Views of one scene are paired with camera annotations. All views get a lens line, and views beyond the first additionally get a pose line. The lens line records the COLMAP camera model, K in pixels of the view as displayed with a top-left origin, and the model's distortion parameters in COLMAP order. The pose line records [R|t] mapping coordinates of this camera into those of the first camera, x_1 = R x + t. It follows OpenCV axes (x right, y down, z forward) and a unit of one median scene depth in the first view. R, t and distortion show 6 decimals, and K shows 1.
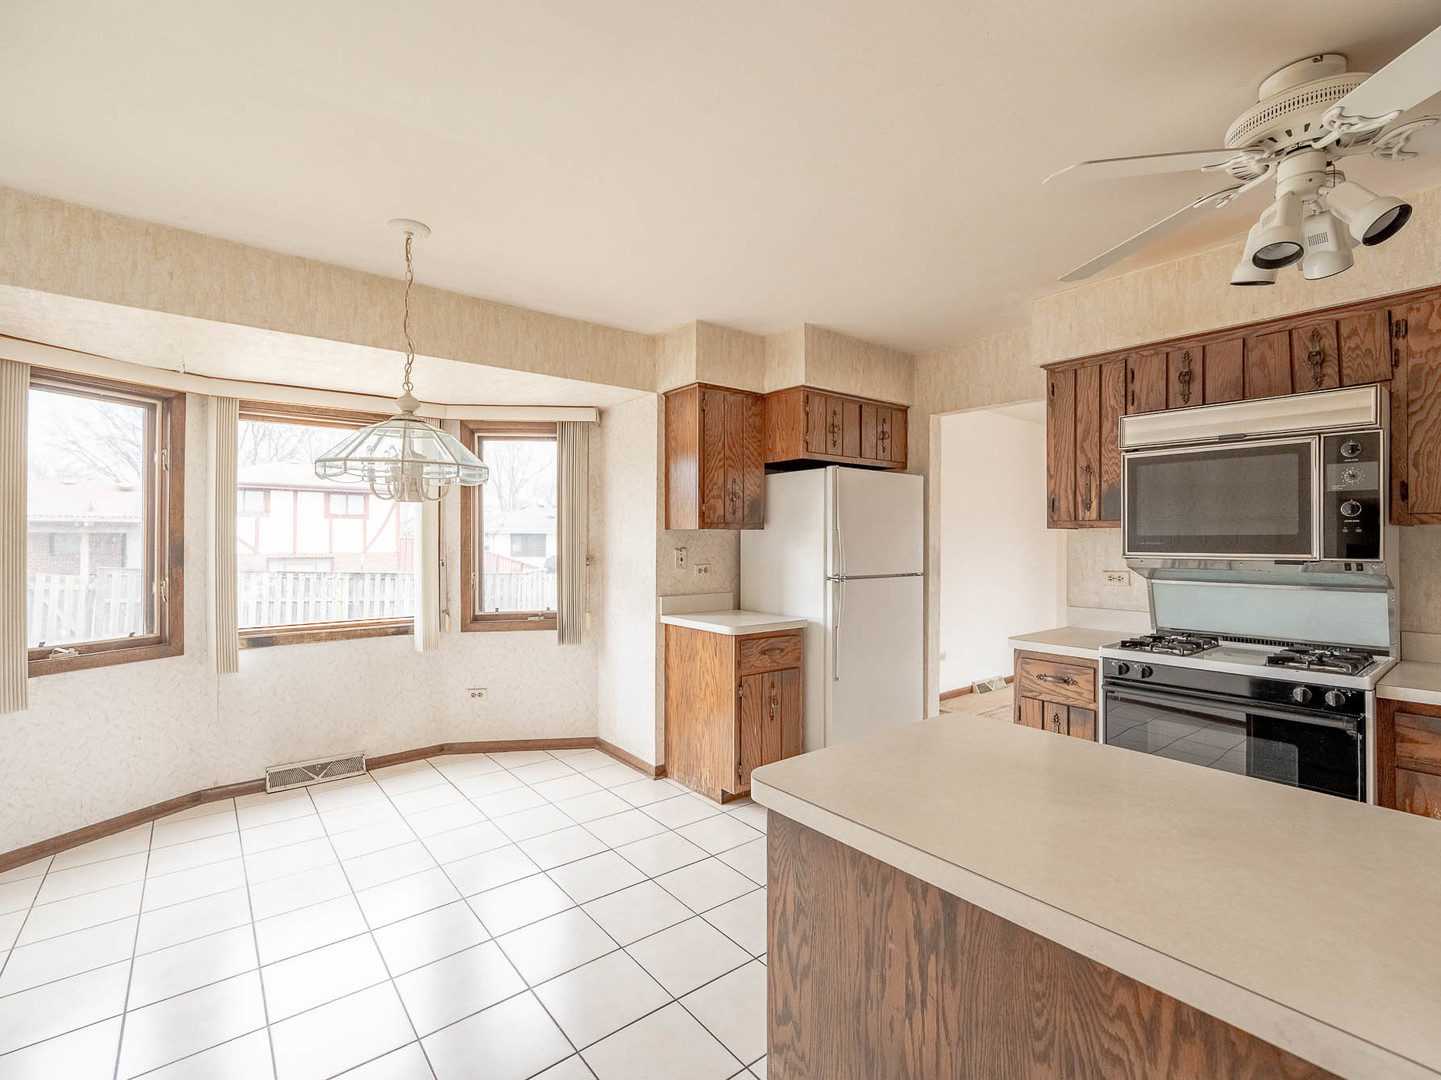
lens RADIAL K [[662.6, 0, 722.7], [0, 662.6, 531.6], [0, 0, 1]] dist [-0.000338, -0.000218]
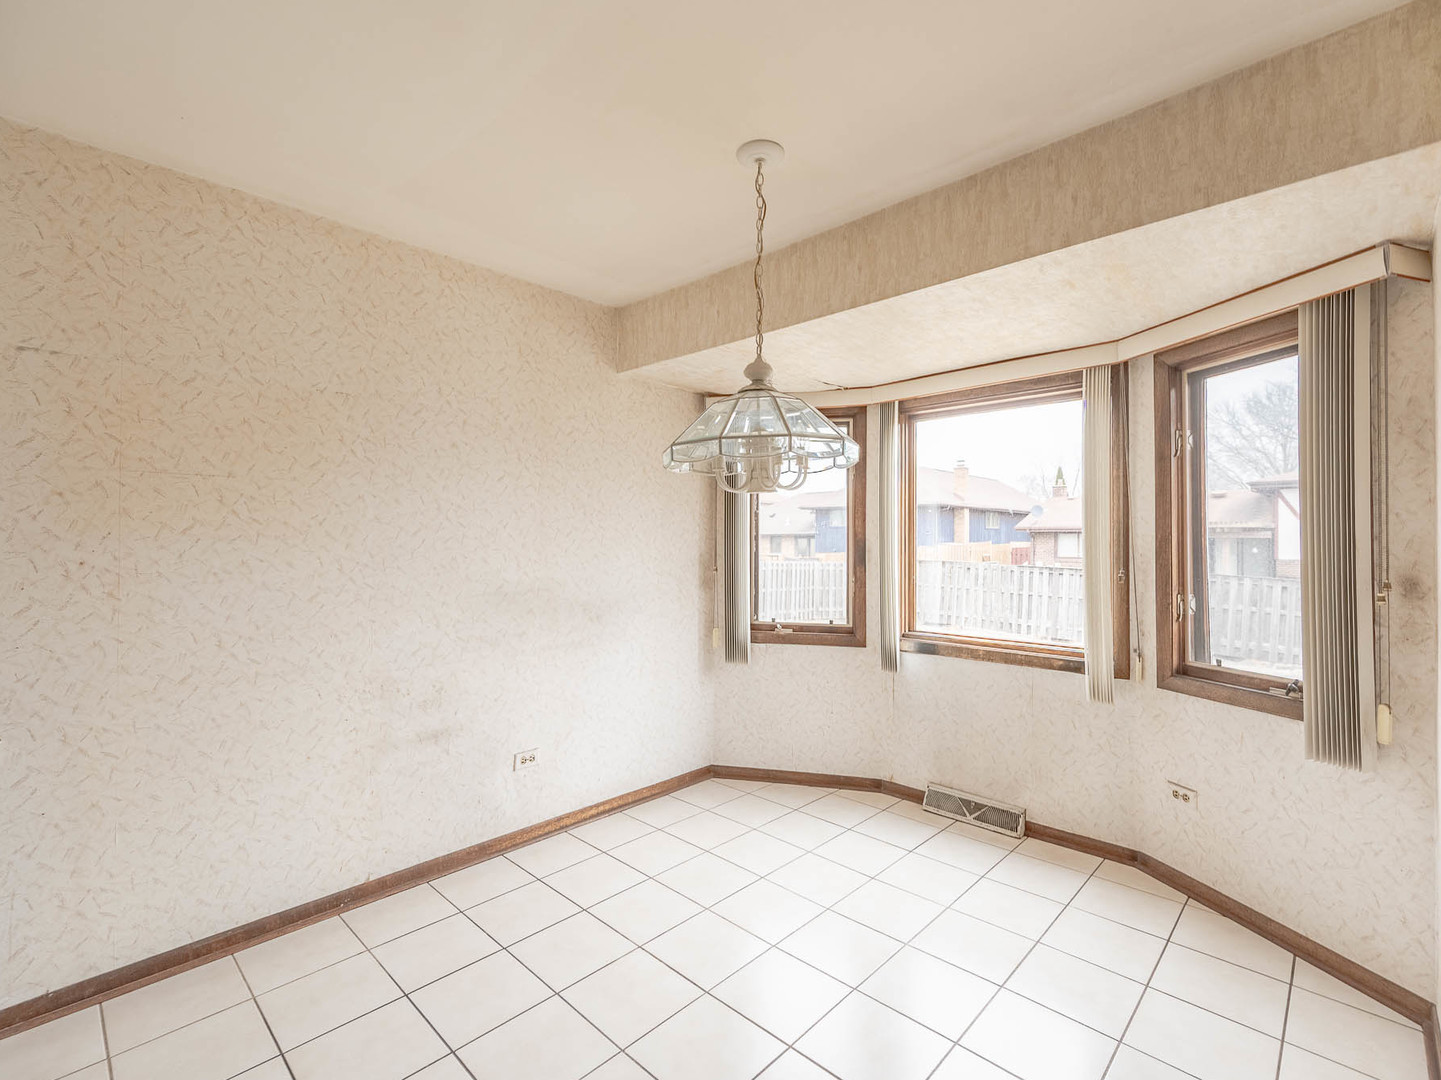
lens RADIAL K [[662.6, 0, 722.7], [0, 662.6, 531.6], [0, 0, 1]] dist [-0.000338, -0.000218]
pose [[0.127665, -0.015023, -0.991704, 0.210064], [0.004957, 0.999882, -0.014509, 0.009785], [0.991805, -0.003064, 0.127724, 0.564391]]
